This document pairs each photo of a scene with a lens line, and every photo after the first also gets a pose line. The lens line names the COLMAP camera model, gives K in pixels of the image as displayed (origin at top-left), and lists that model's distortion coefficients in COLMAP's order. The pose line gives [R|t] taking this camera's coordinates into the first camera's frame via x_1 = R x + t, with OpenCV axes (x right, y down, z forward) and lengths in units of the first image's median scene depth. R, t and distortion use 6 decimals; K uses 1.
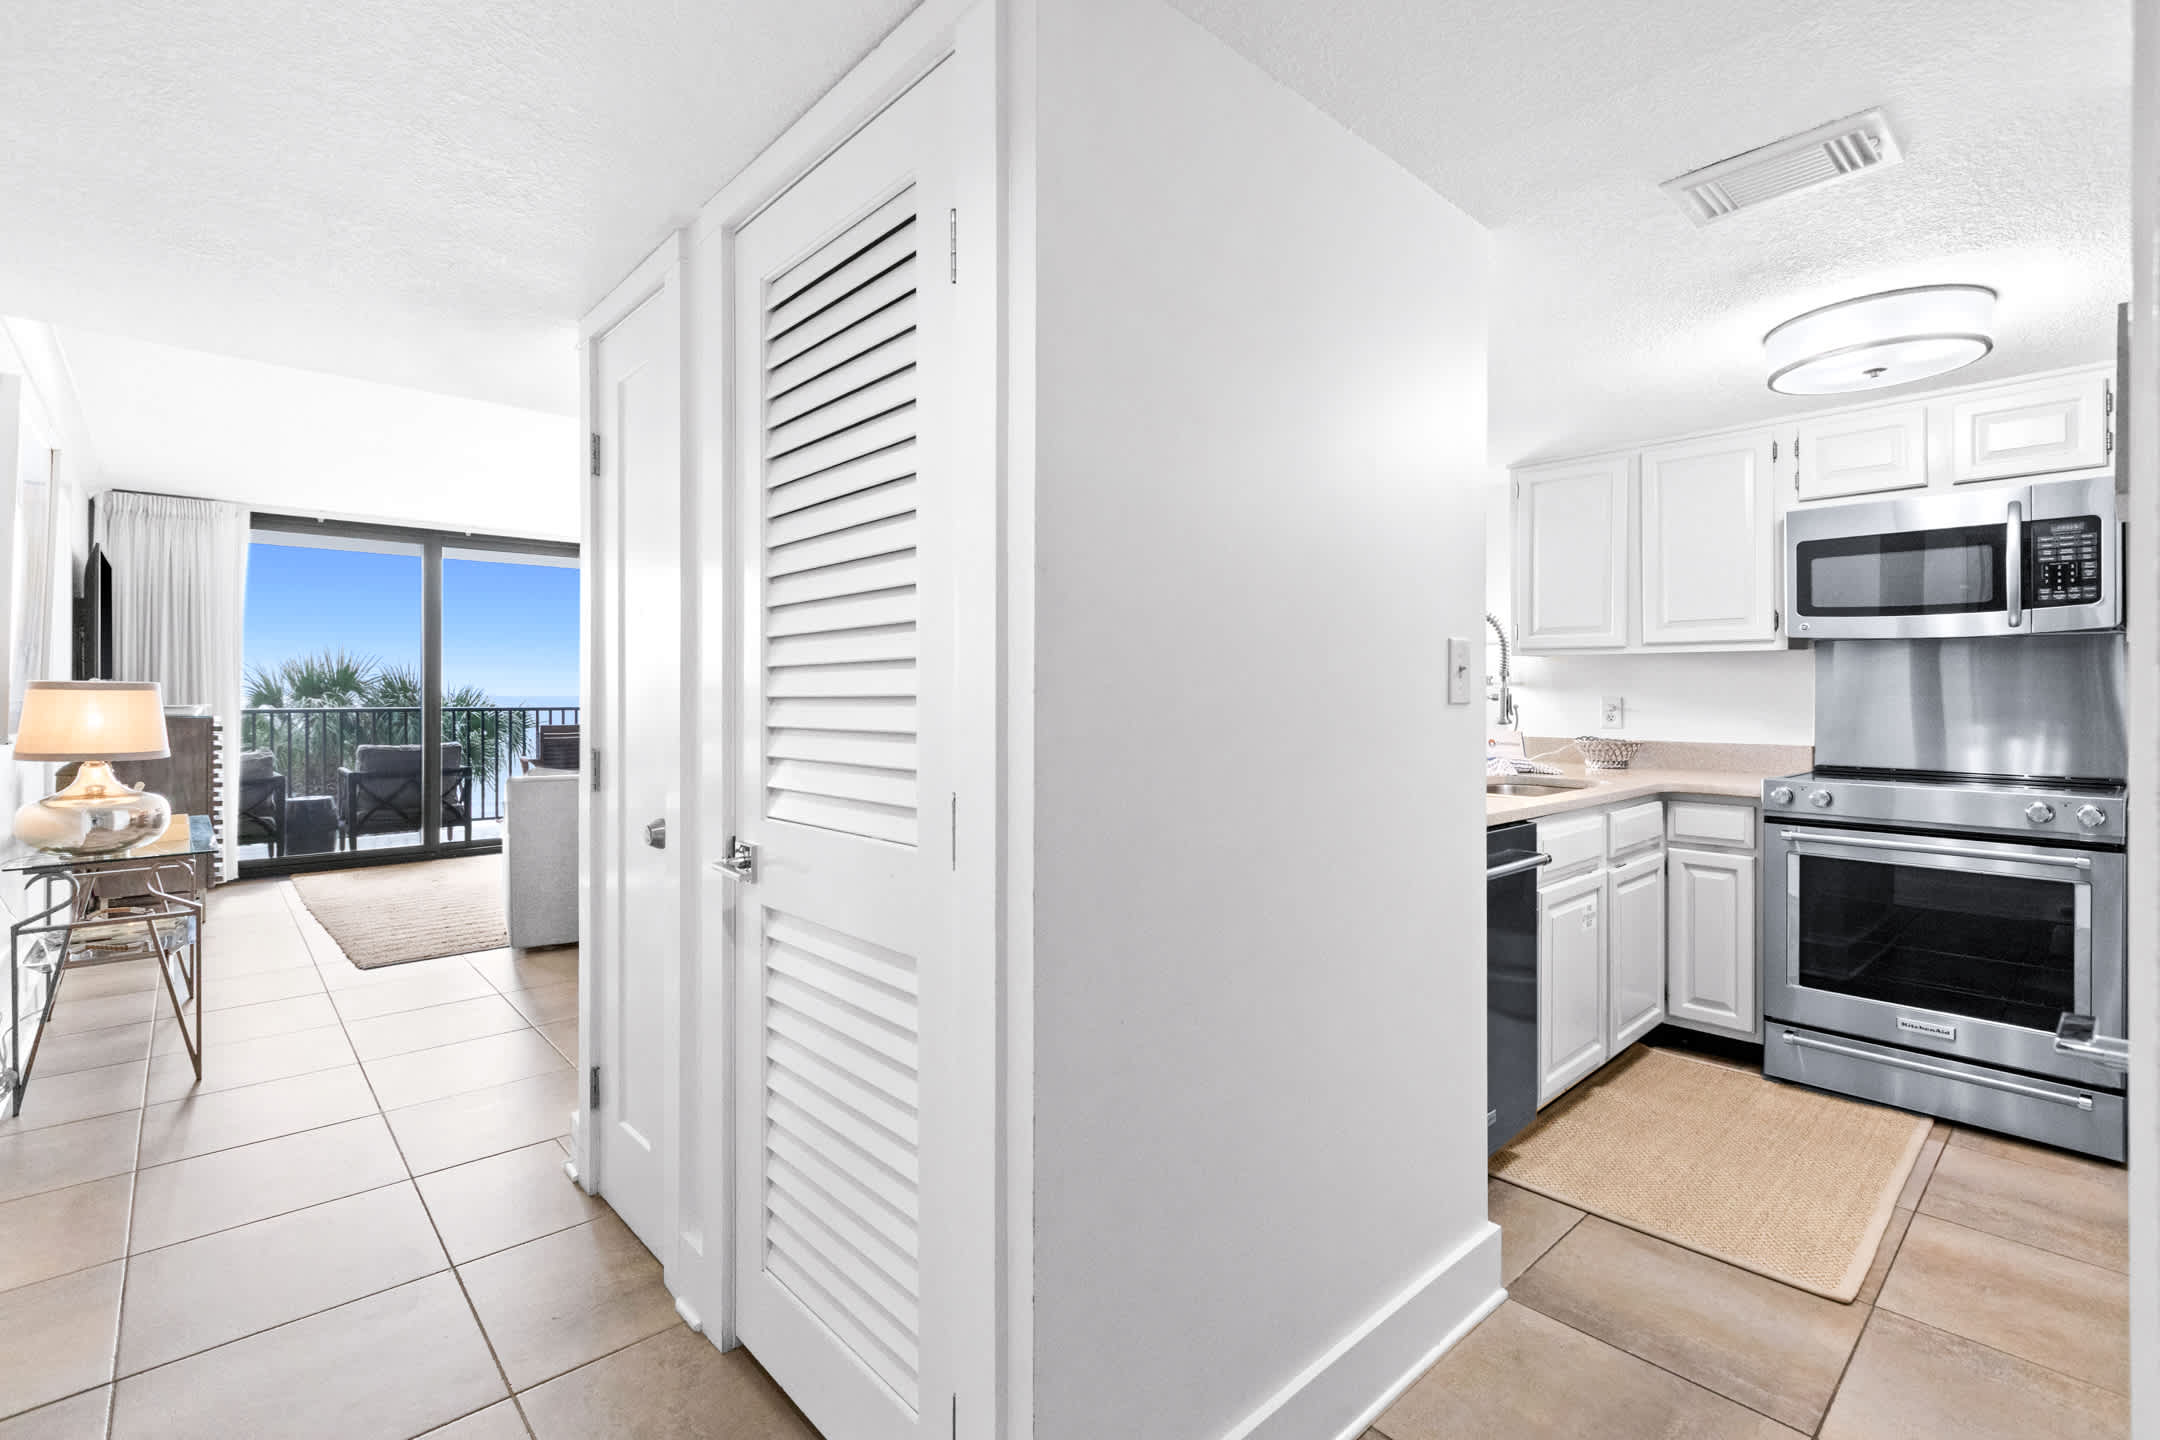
lens RADIAL K [[965.7, 0, 1049.8], [0, 965.7, 699.0], [0, 0, 1]] dist [0.001912, 0.001437]
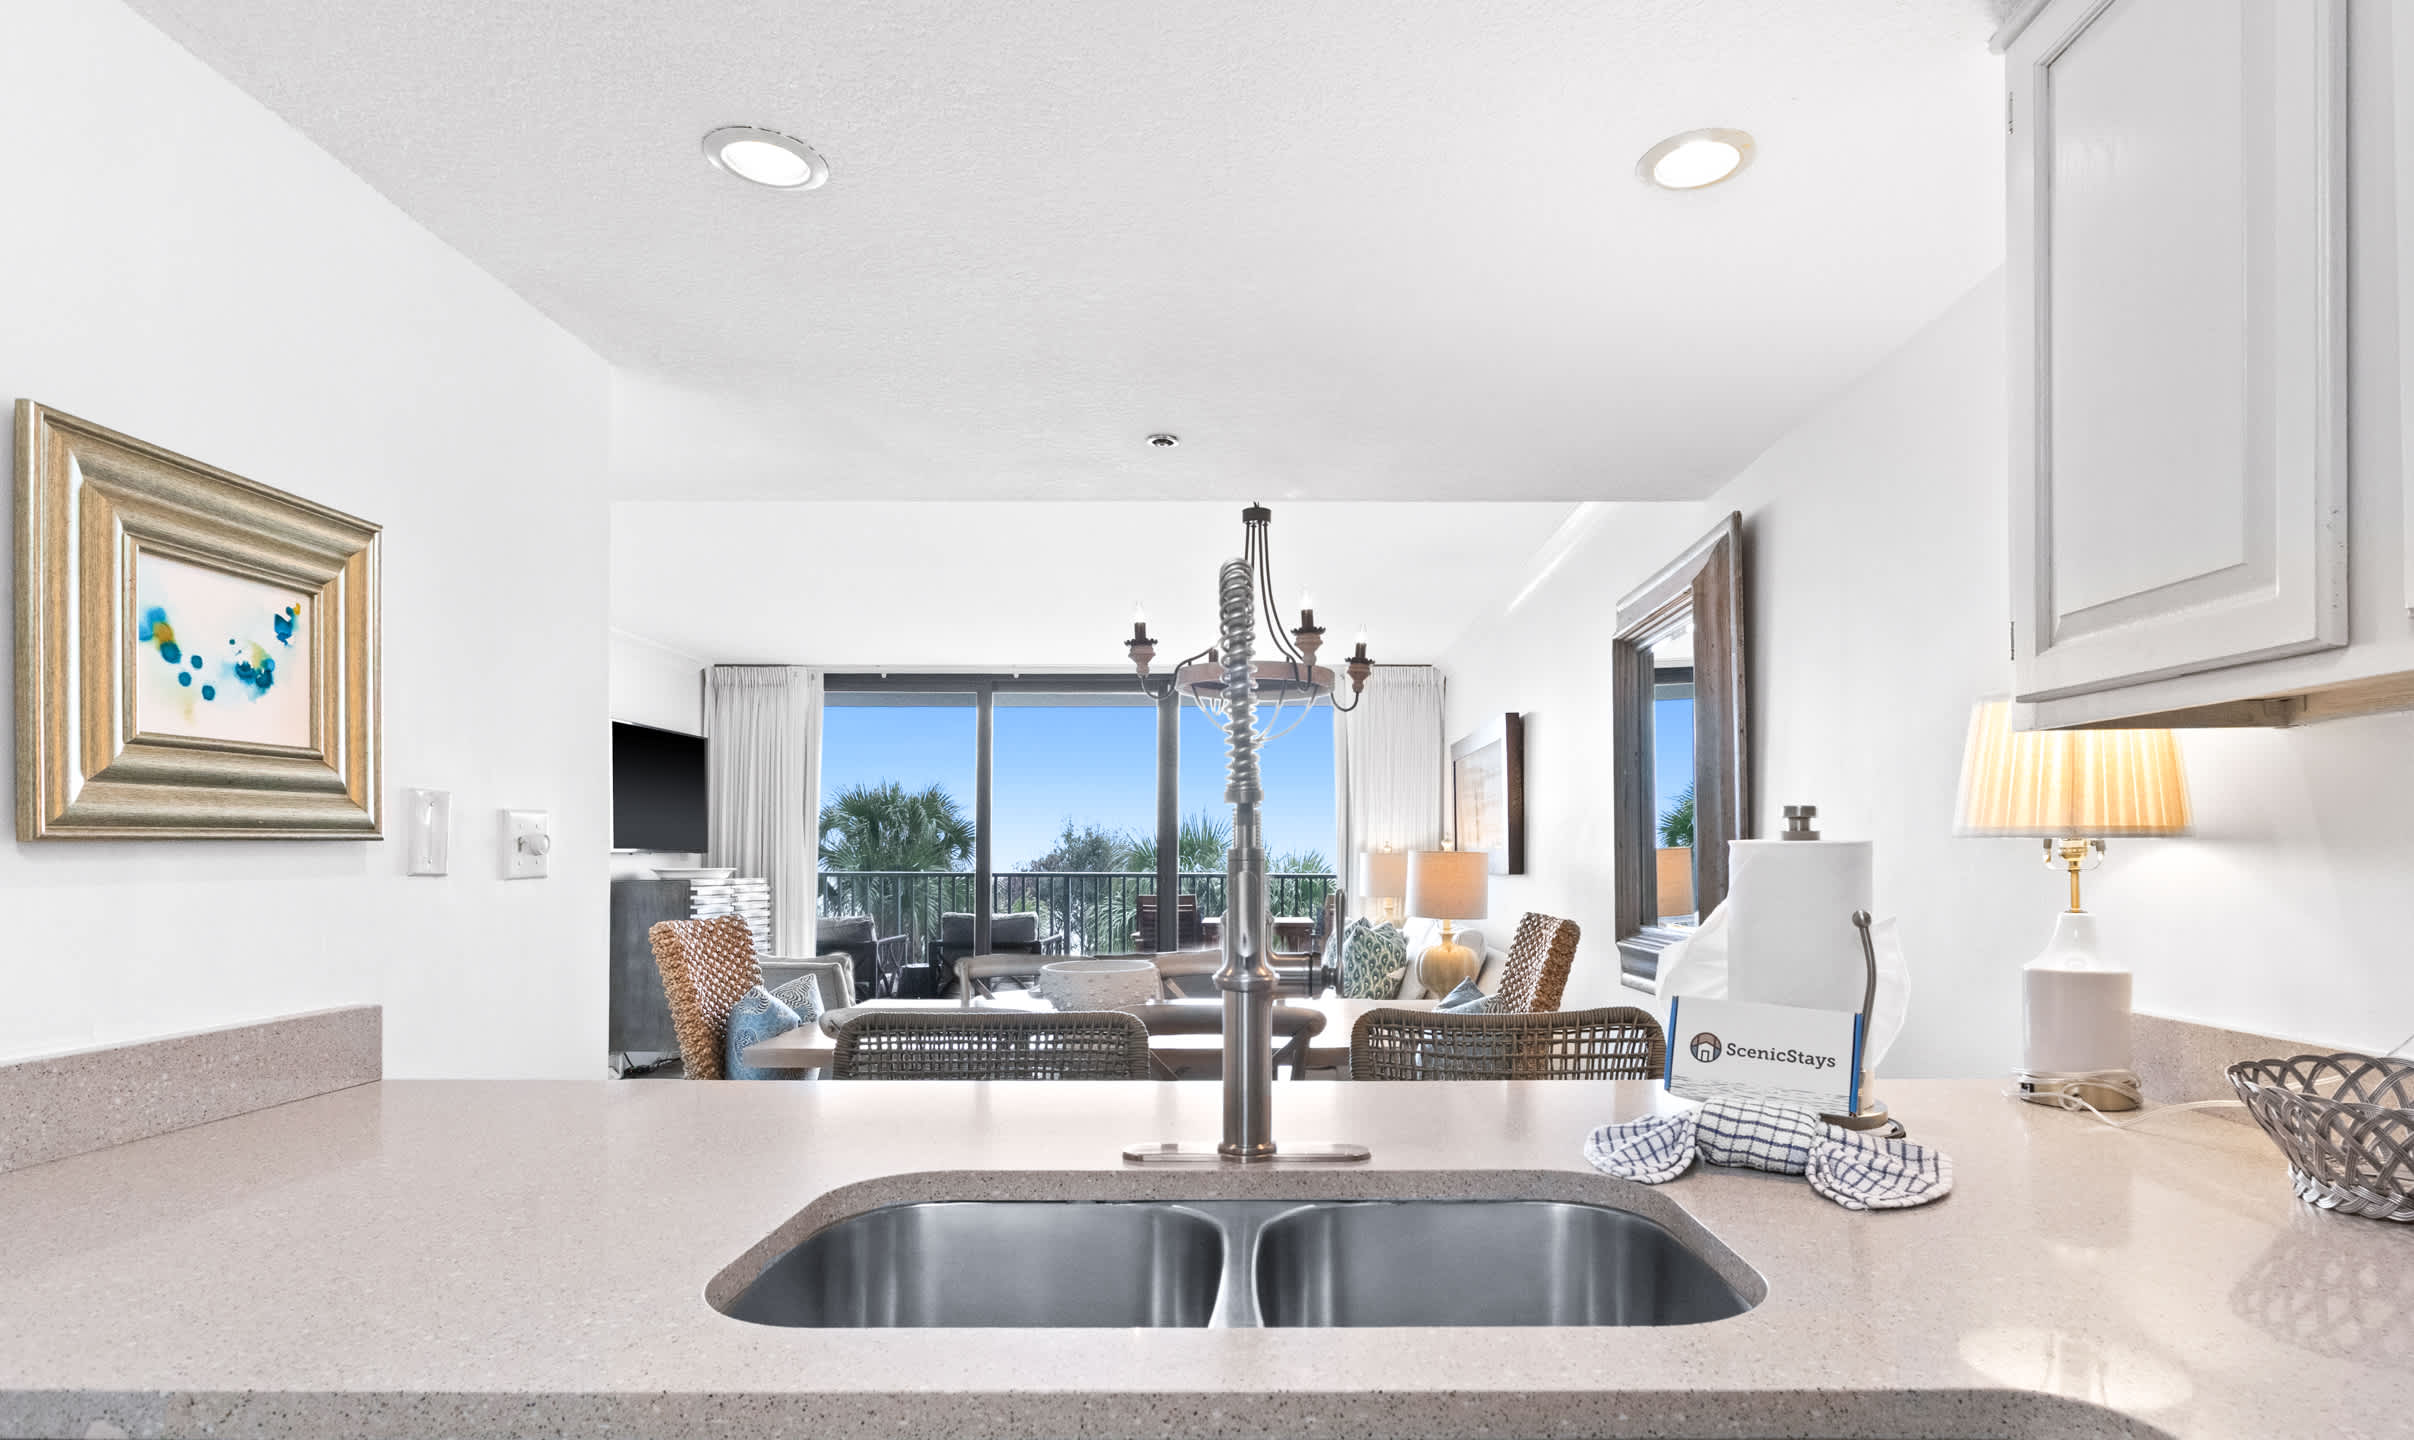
lens RADIAL K [[1208.0, 0, 1265.4], [0, 1208.0, 853.7], [0, 0, 1]] dist [-0.001690, 0.000130]
pose [[0.757178, 0.001284, -0.653208, 0.680942], [-0.007792, 0.999945, -0.007067, -0.007736], [0.653162, 0.010440, 0.757146, 0.757248]]
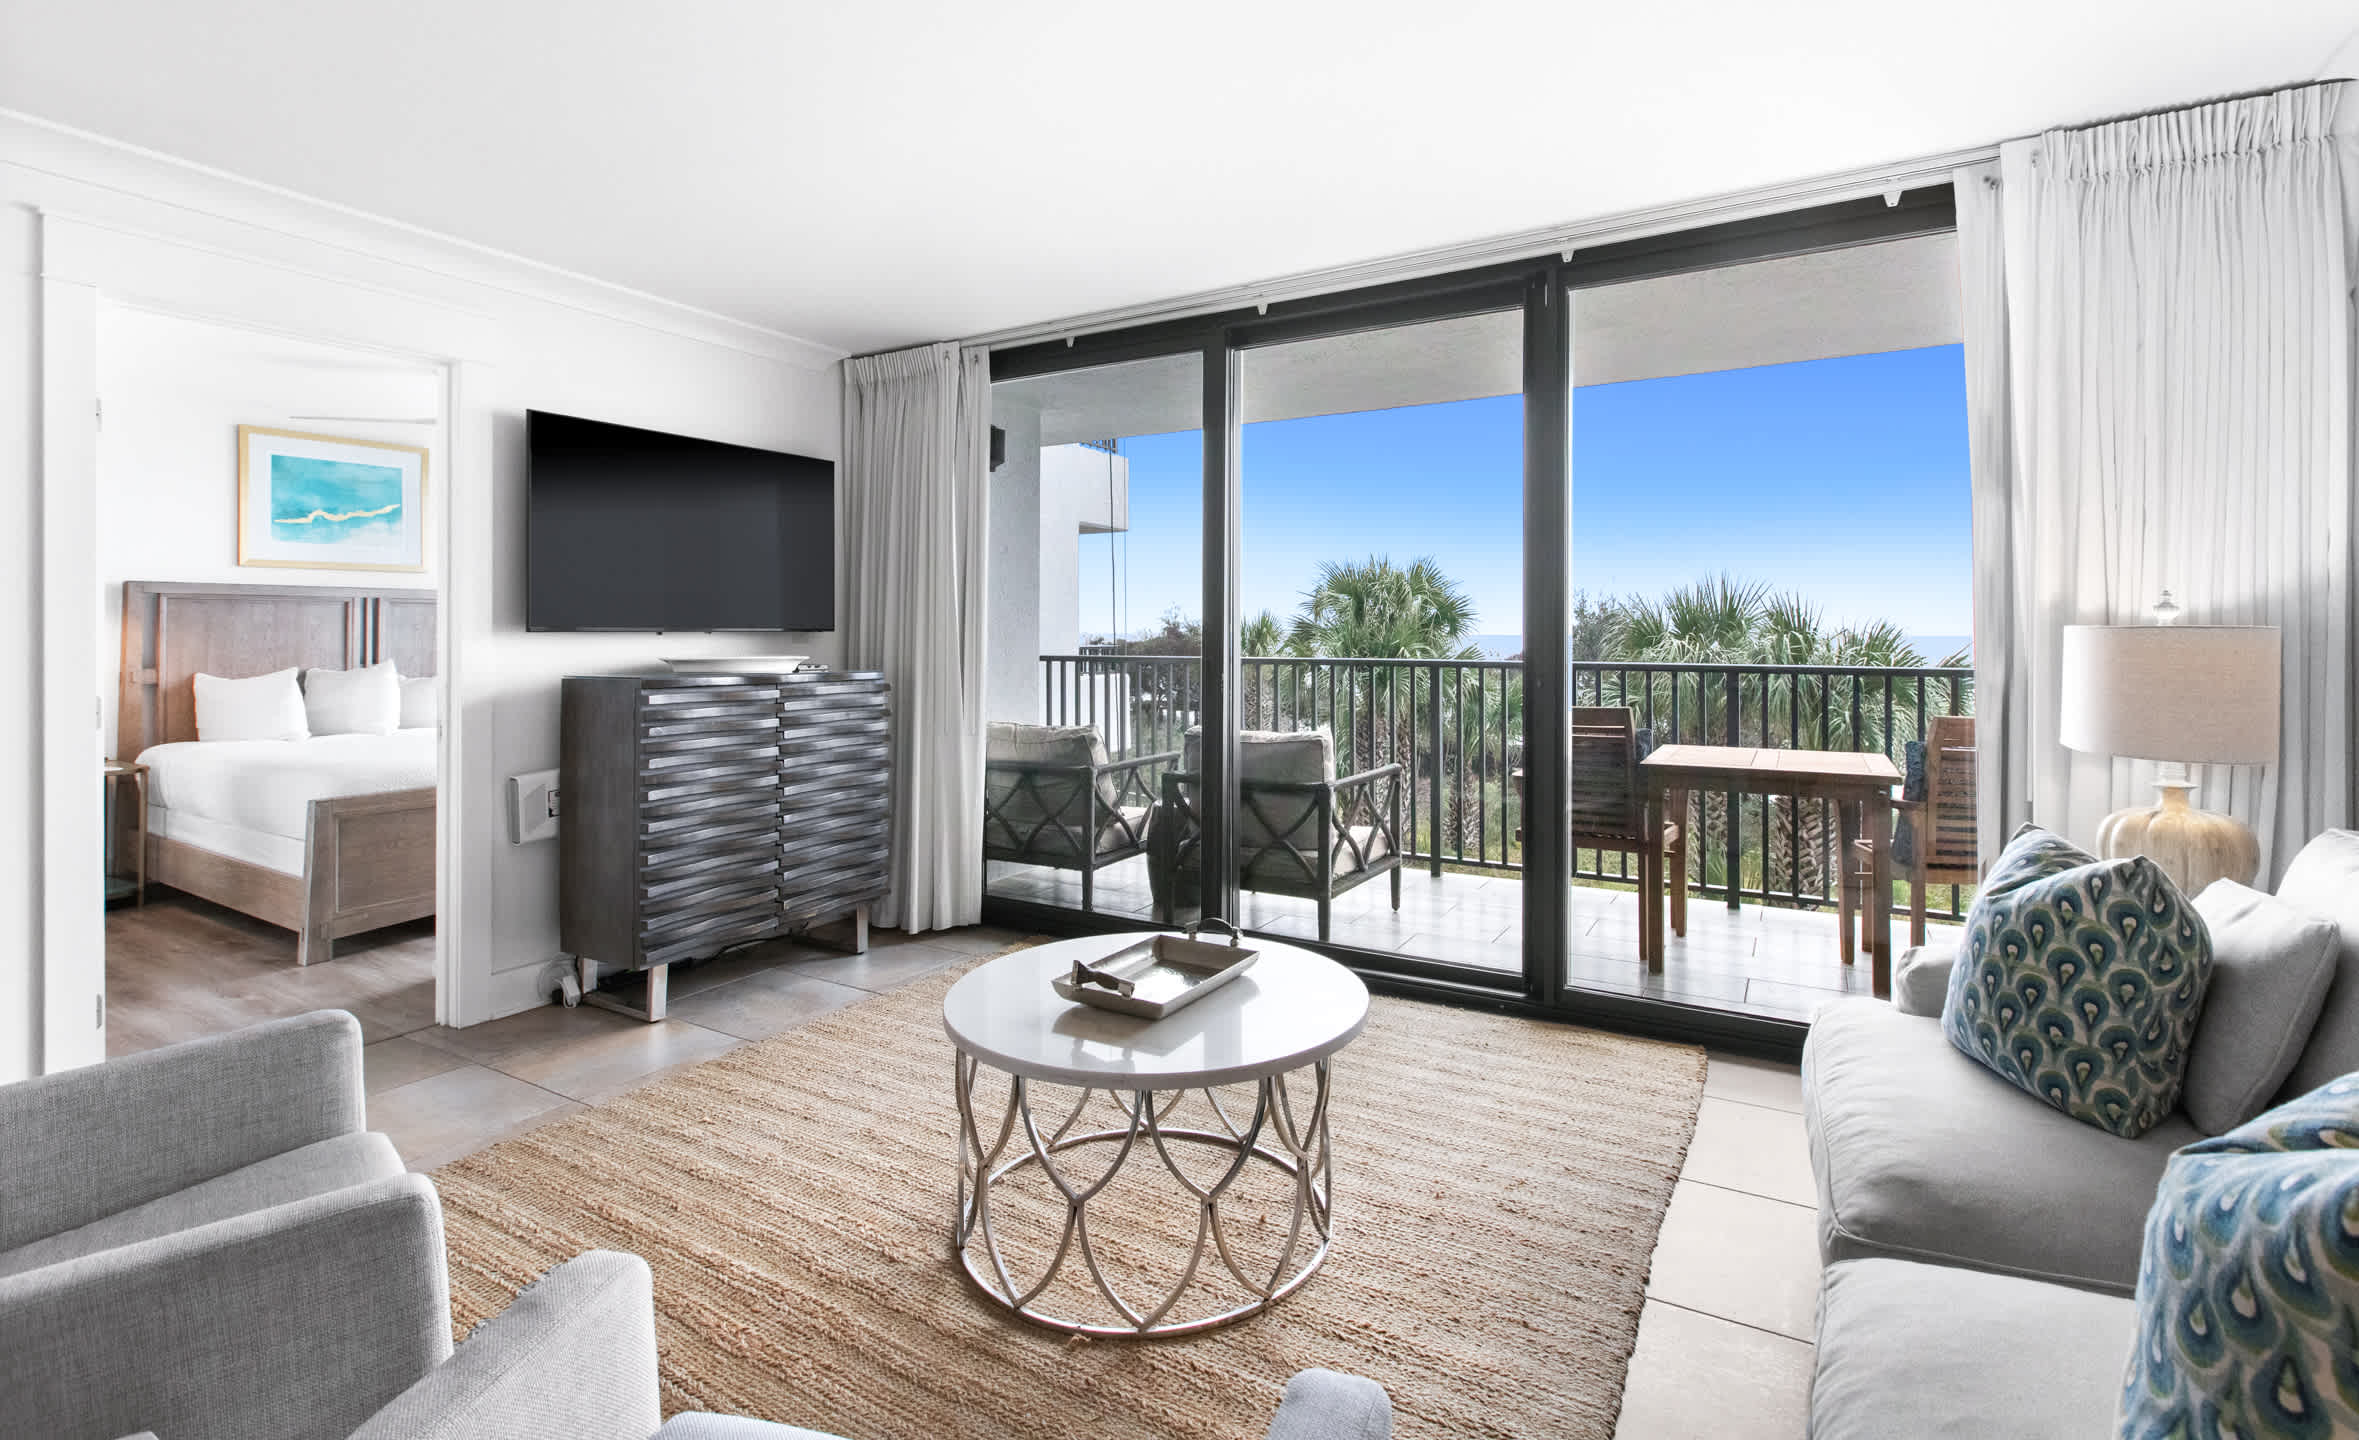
lens RADIAL K [[1071.3, 0, 1193.1], [0, 1071.3, 635.0], [0, 0, 1]] dist [-0.002937, -0.000462]
pose [[0.325220, 0.004164, -0.945629, -0.246280], [-0.006545, 0.999976, 0.002152, -0.020719], [0.945616, 0.005489, 0.325240, 1.886712]]
